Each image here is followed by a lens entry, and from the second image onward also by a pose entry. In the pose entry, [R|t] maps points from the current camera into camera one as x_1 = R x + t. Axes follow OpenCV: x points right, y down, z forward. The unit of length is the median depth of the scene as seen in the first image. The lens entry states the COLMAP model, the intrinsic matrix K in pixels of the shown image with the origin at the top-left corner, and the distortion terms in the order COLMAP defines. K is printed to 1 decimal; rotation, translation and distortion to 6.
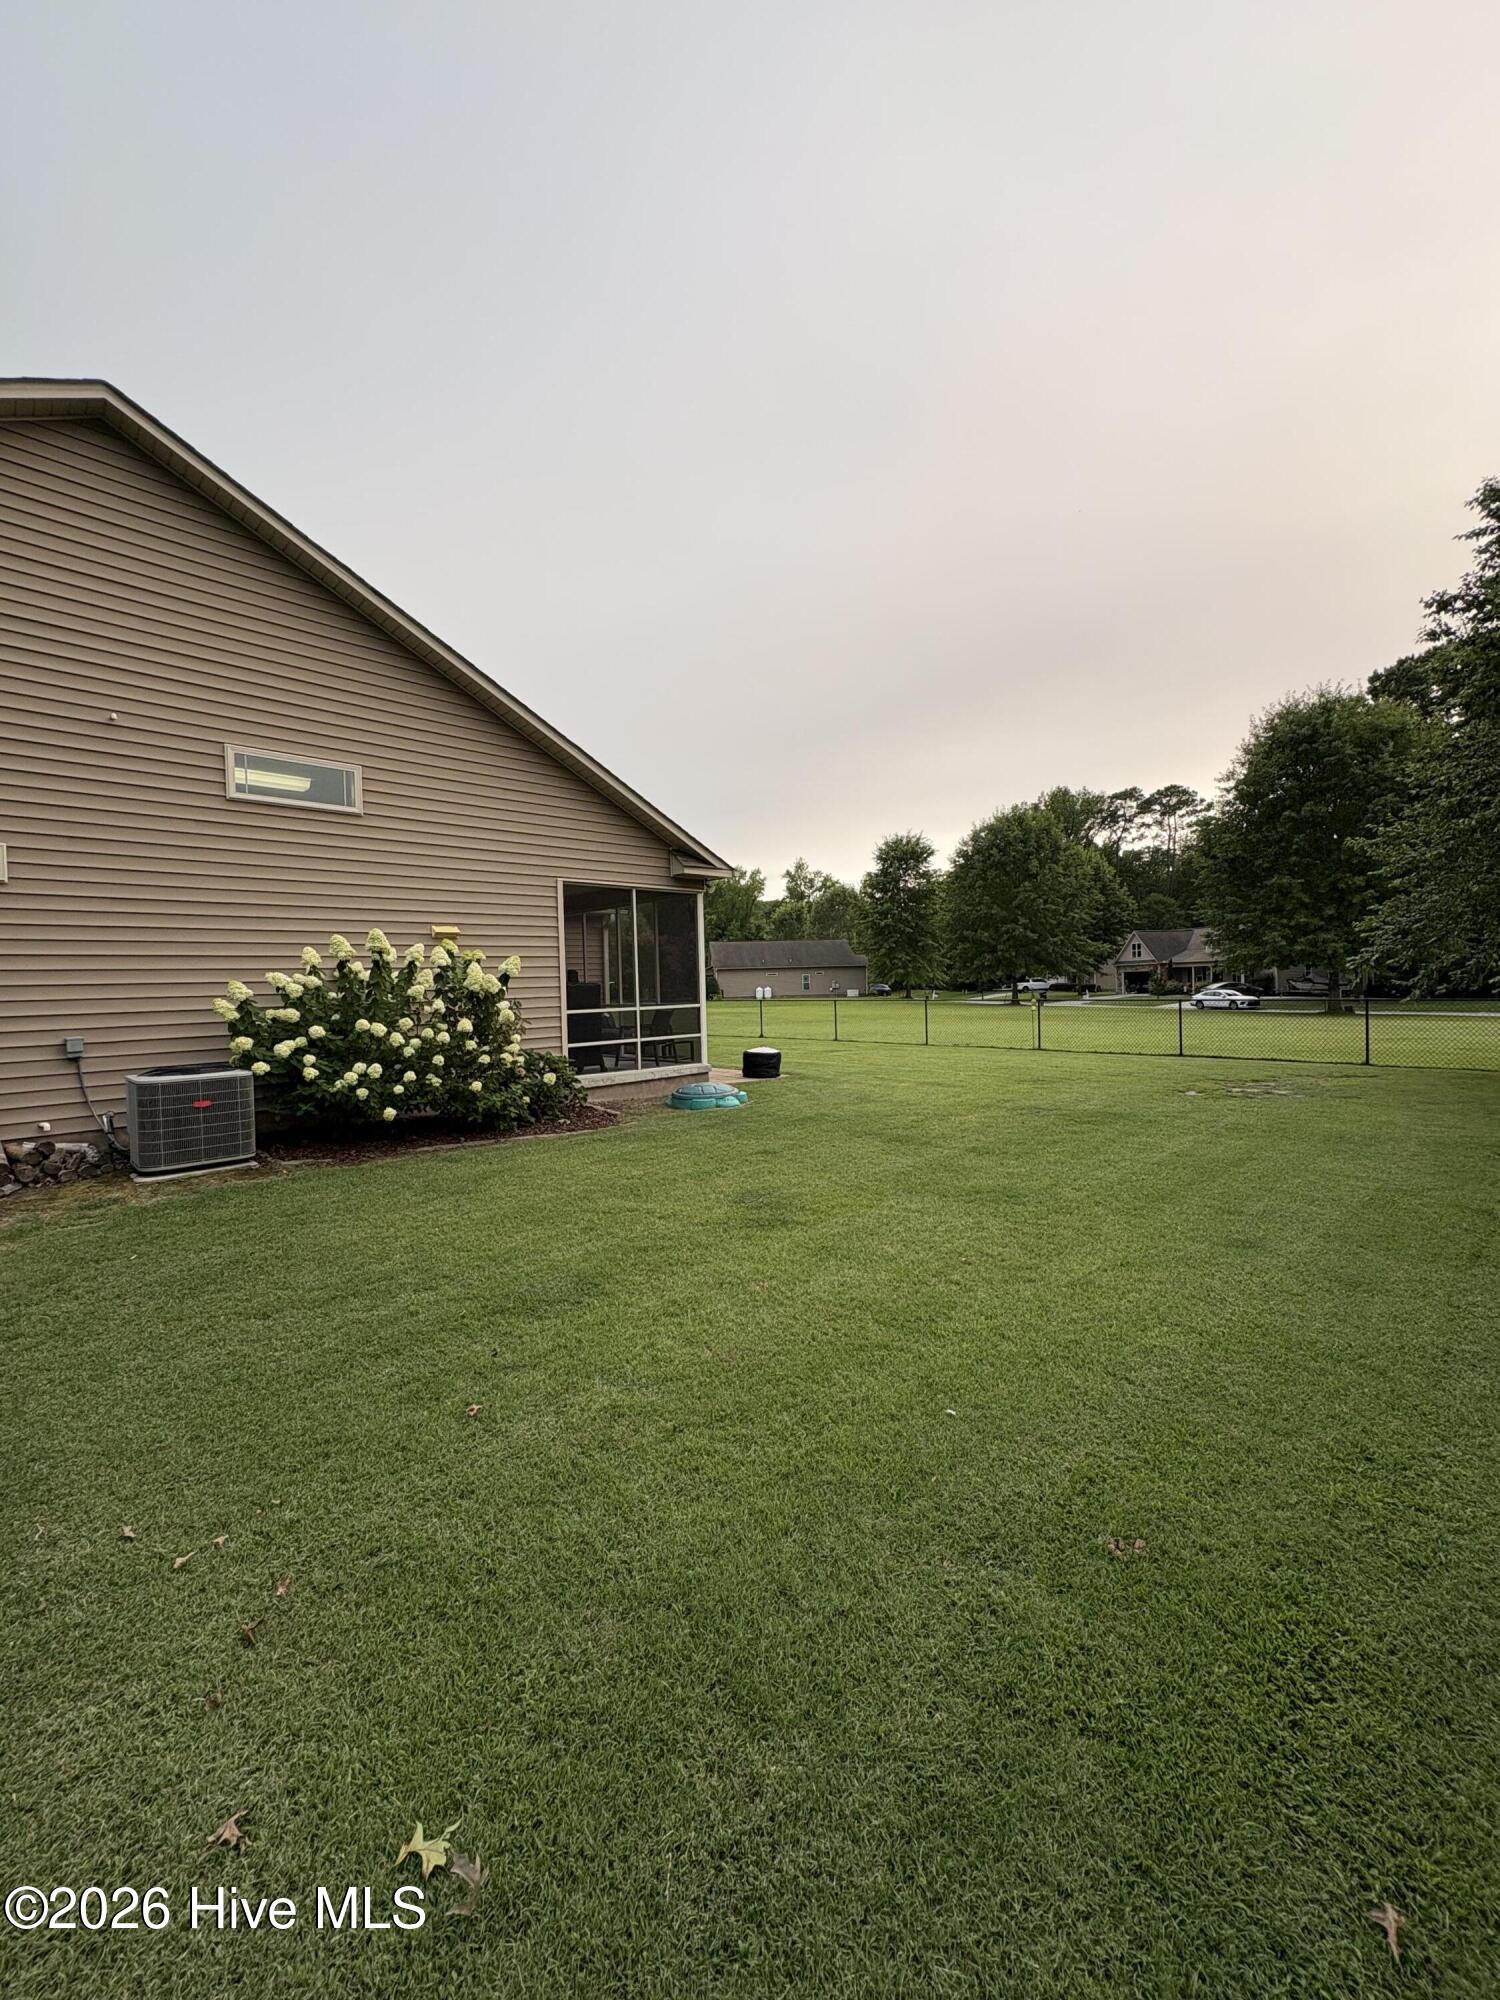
lens RADIAL K [[796.0, 0, 746.7], [0, 796.0, 998.7], [0, 0, 1]] dist [0.000476, 0.000087]
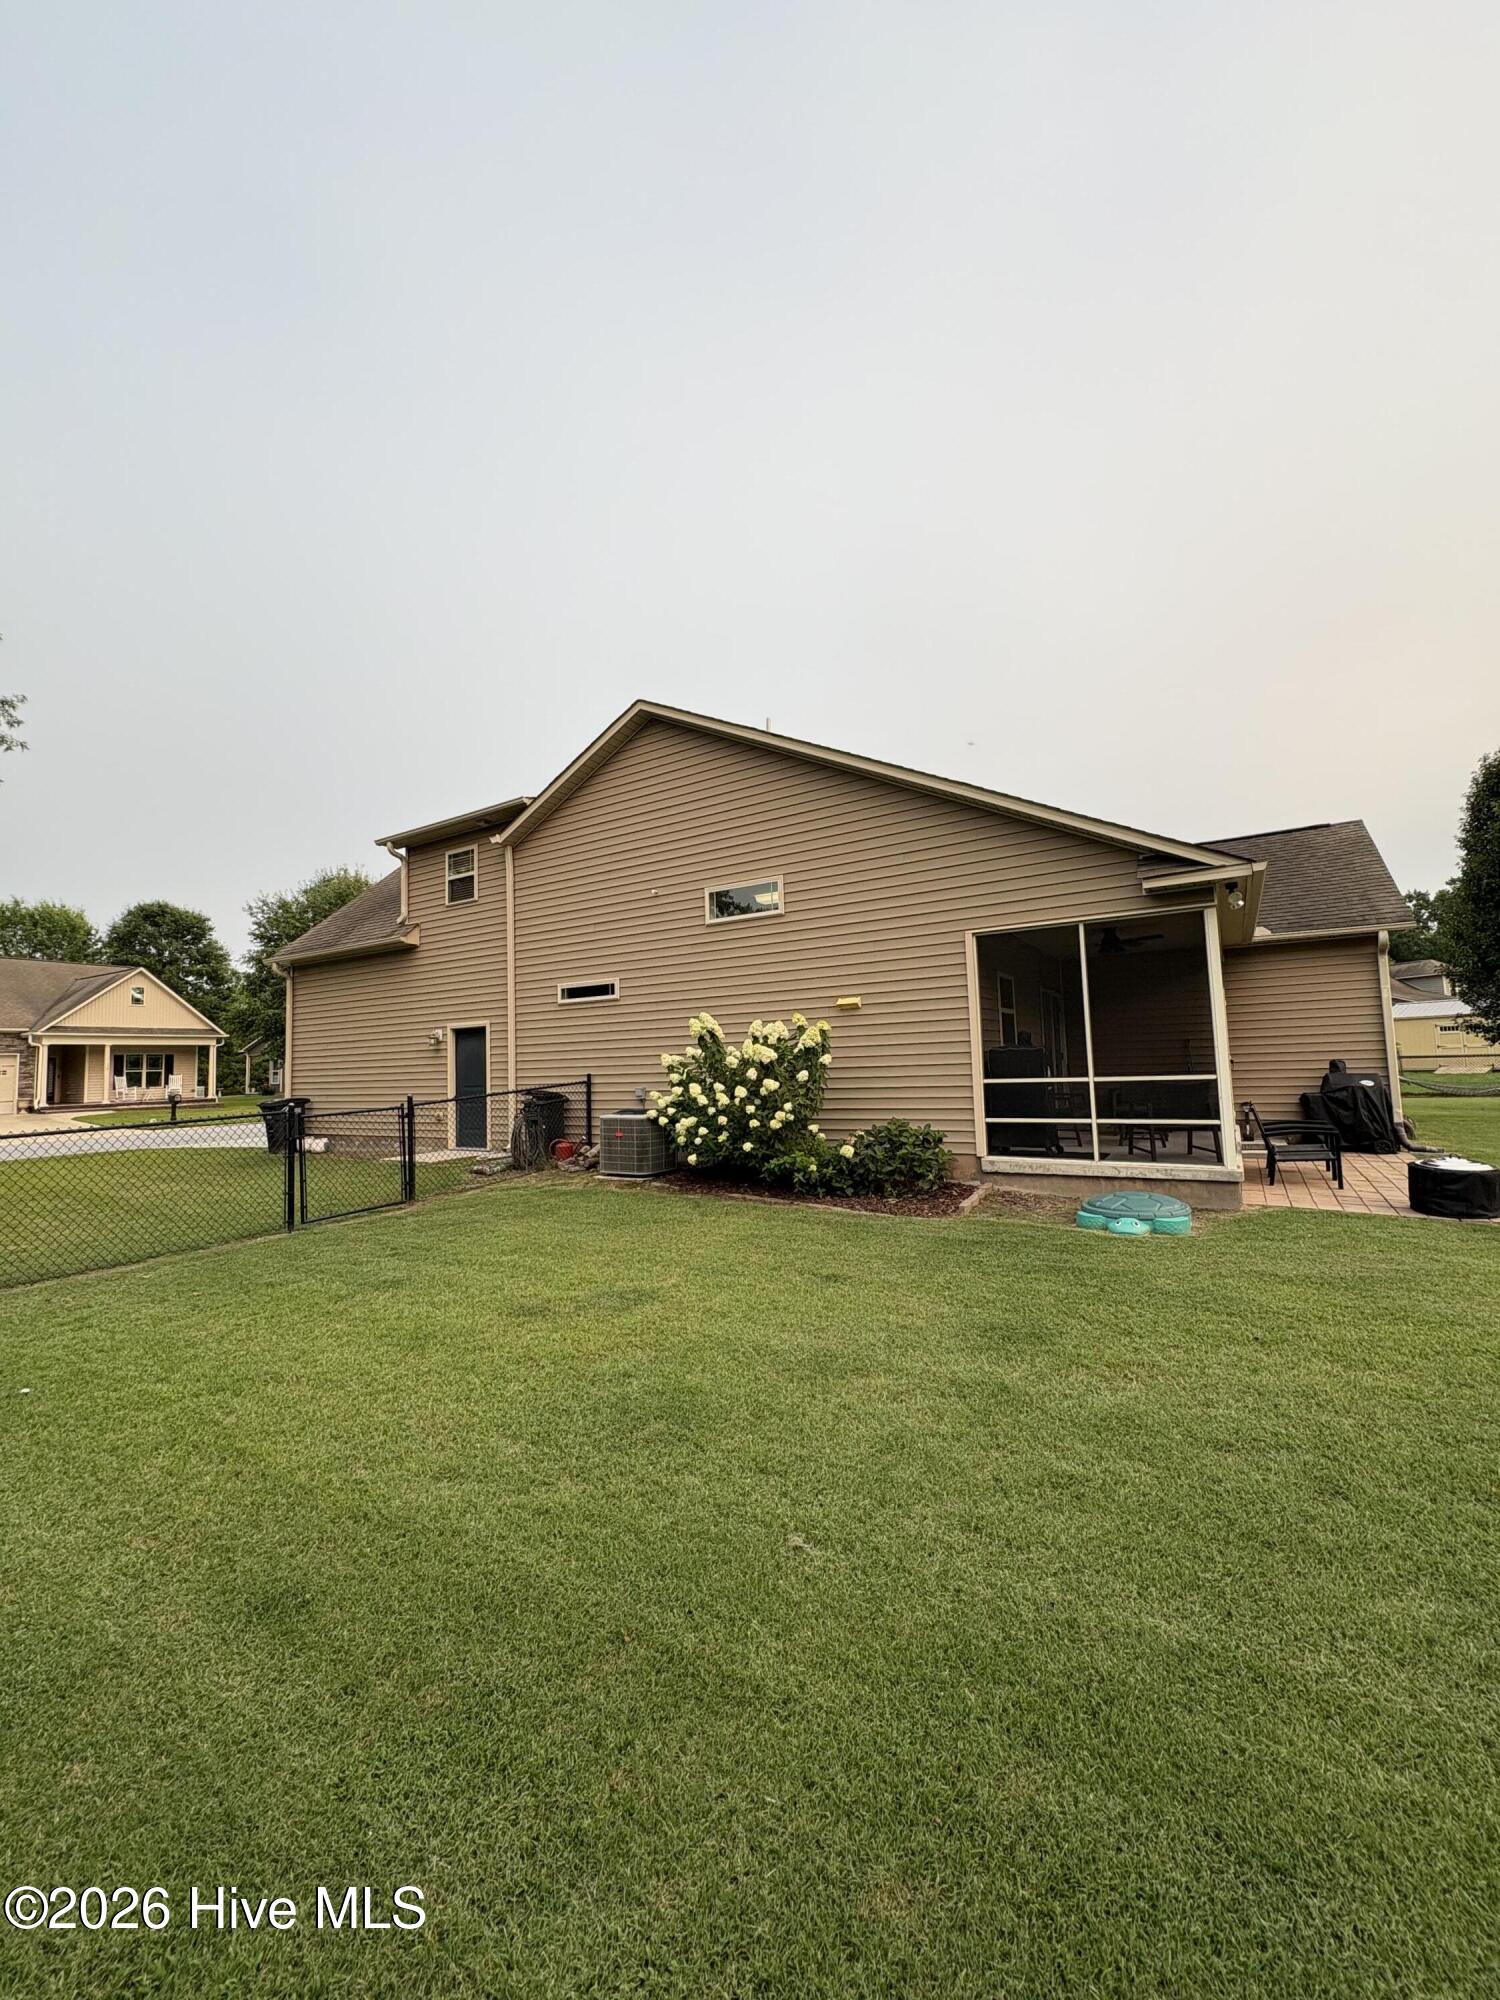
lens RADIAL K [[796.0, 0, 746.7], [0, 796.0, 998.7], [0, 0, 1]] dist [0.000476, 0.000087]
pose [[0.239159, -0.056529, -0.969333, 0.562522], [0.009327, 0.998392, -0.055923, -0.026759], [0.970936, 0.004334, 0.239302, 0.536817]]
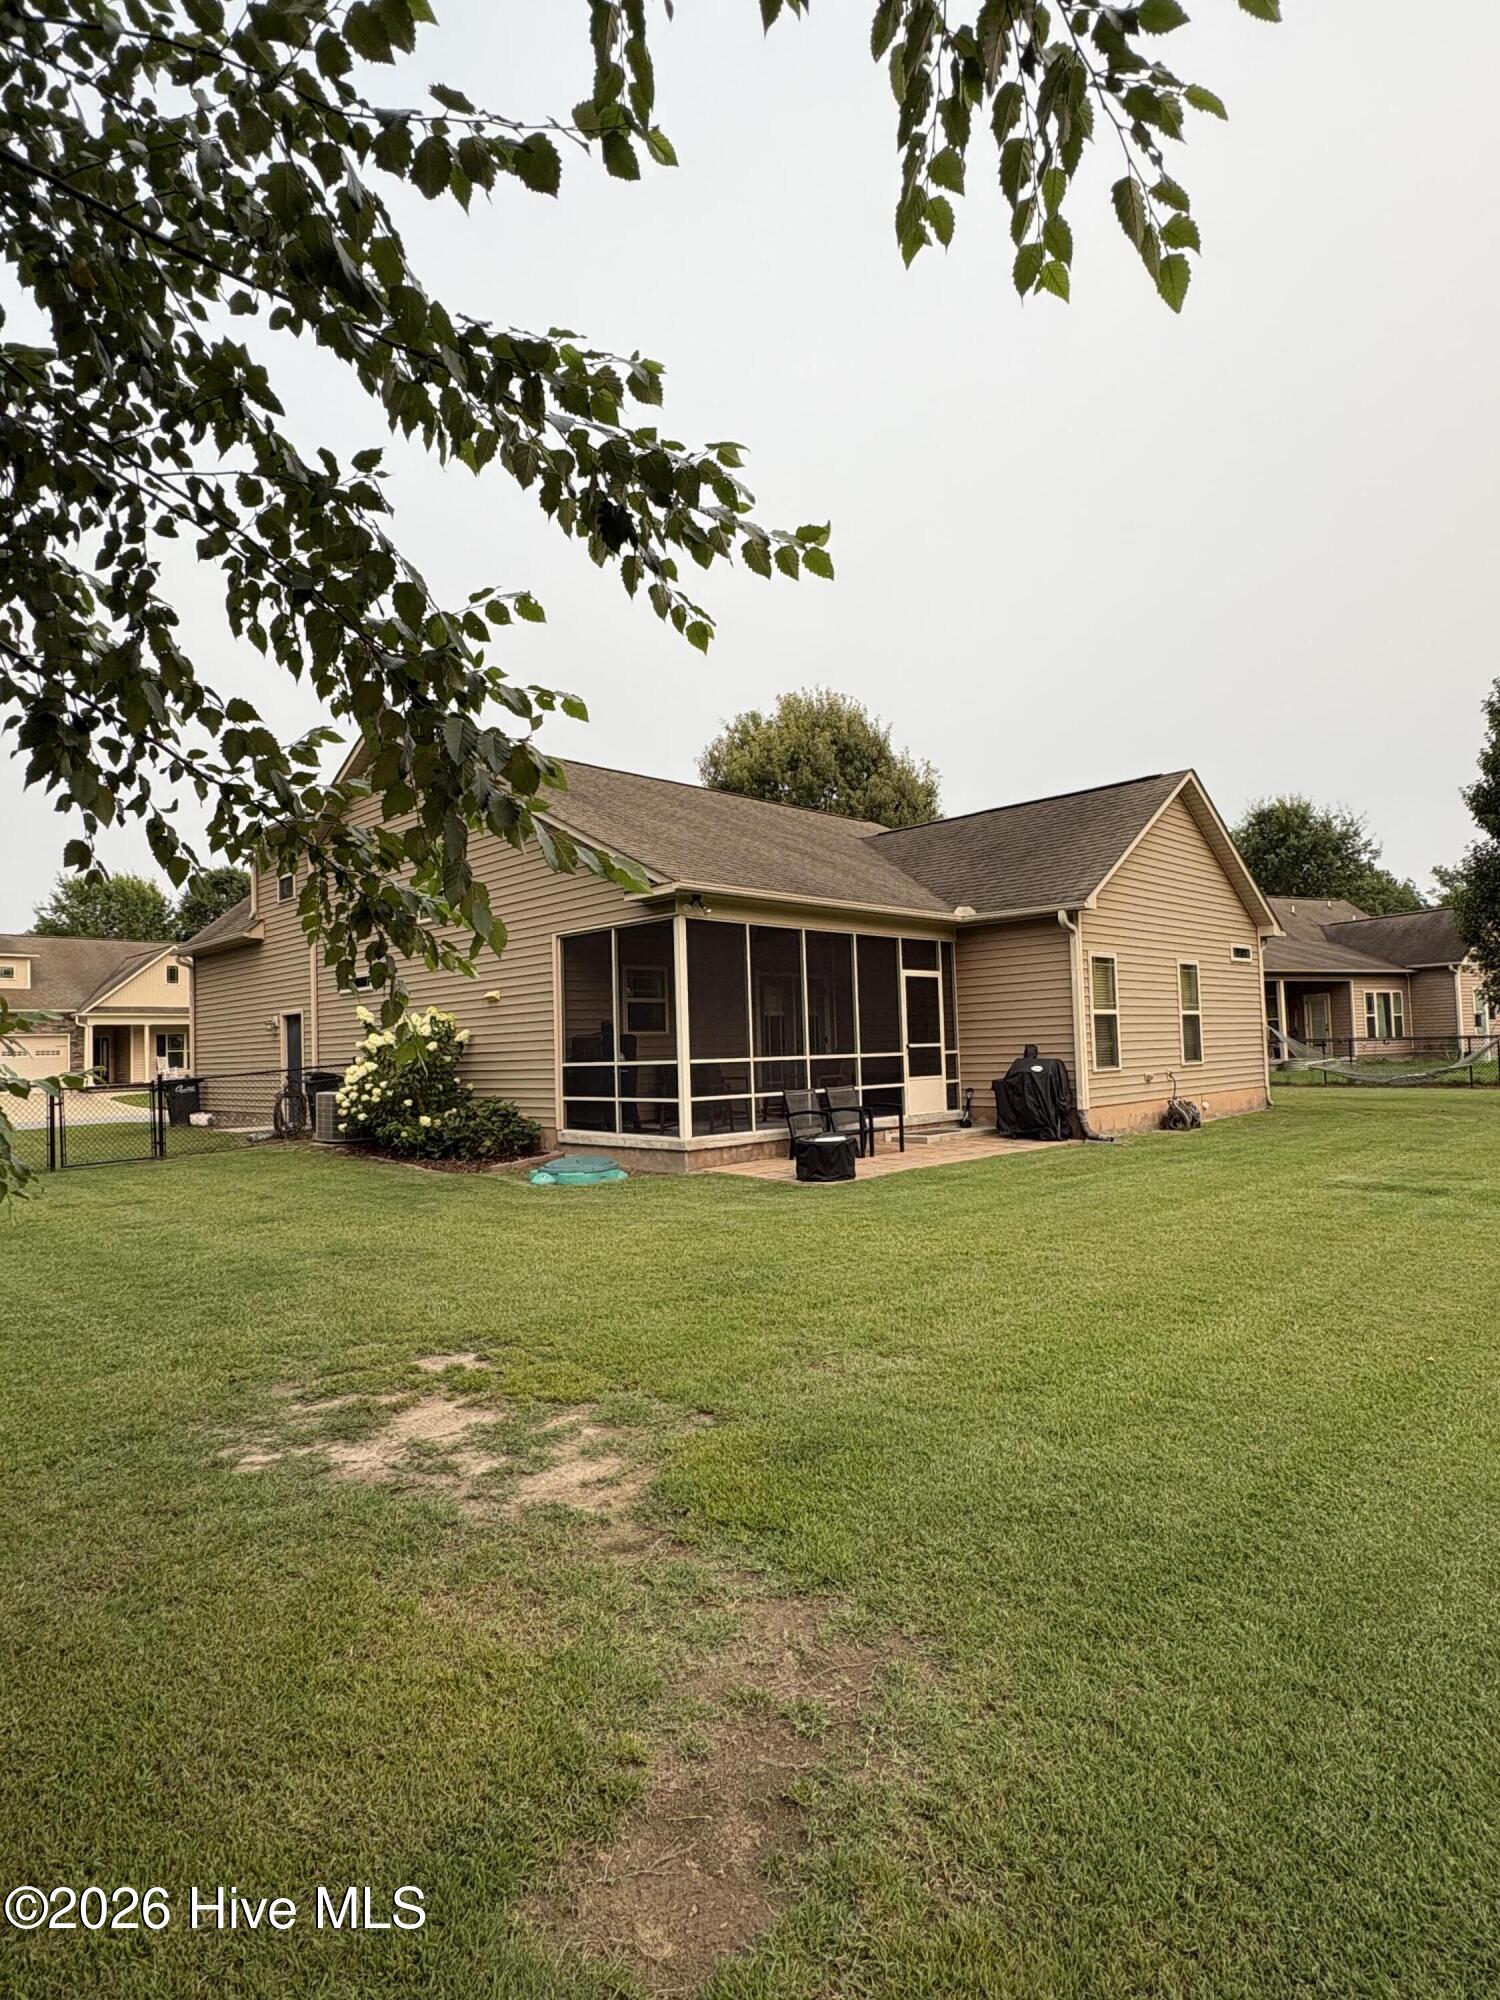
lens RADIAL K [[1078.5, 0, 750.0], [0, 1078.5, 1000.0], [0, 0, 1]] dist [0.000818, 0.000065]
pose [[-0.002108, -0.015364, -0.999880, 1.135299], [0.015680, 0.999759, -0.015395, -0.039937], [0.999875, -0.015711, -0.001866, 1.237463]]
